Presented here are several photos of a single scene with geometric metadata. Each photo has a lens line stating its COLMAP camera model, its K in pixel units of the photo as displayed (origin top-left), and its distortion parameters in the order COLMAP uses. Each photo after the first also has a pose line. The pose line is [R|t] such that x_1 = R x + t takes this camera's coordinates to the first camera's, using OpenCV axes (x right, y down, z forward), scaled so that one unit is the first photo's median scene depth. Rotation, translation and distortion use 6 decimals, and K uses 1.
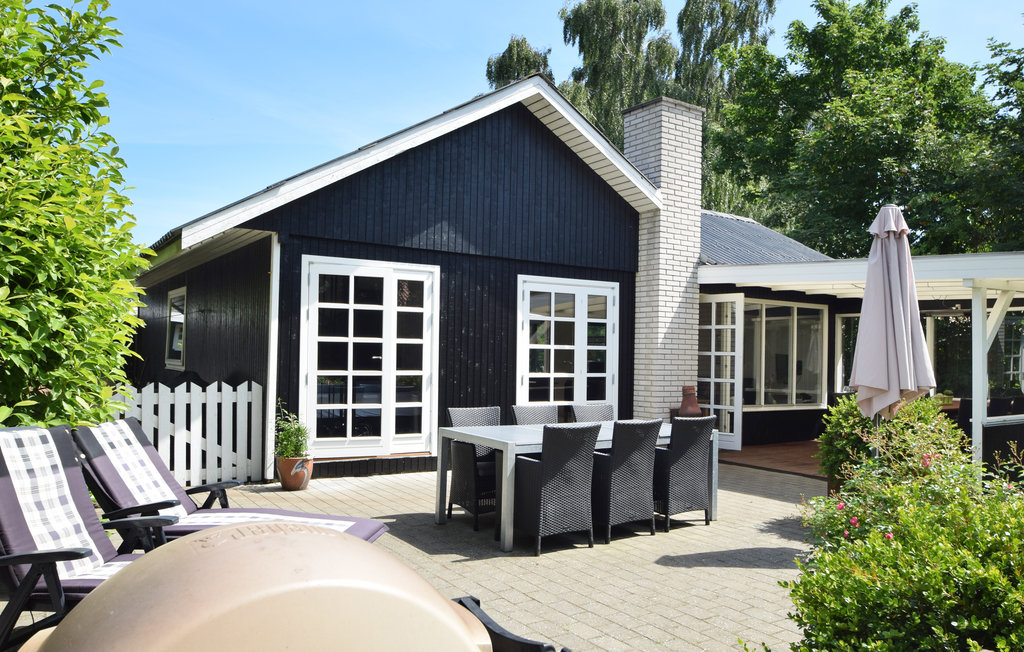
lens RADIAL K [[821.2, 0, 512.4], [0, 821.2, 329.5], [0, 0, 1]] dist [-0.055968, -0.000468]
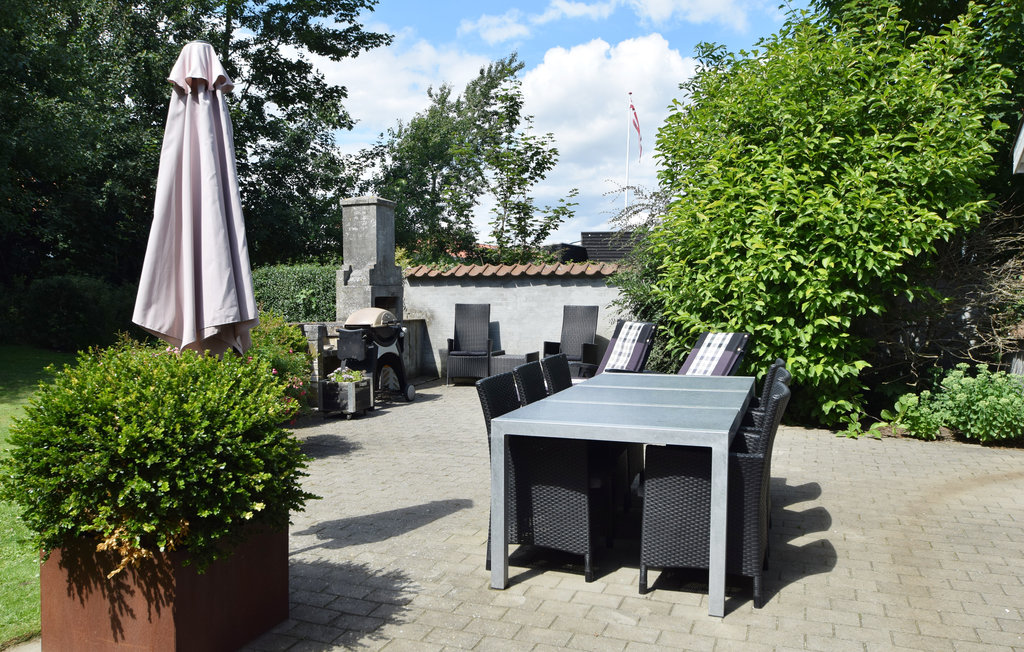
lens RADIAL K [[821.2, 0, 512.2], [0, 821.2, 325.1], [0, 0, 1]] dist [-0.055968, -0.000468]
pose [[-0.820591, -0.003762, -0.571504, 0.680325], [0.005301, 0.999885, -0.014192, 0.094992], [0.571492, -0.014676, -0.820477, 1.813873]]
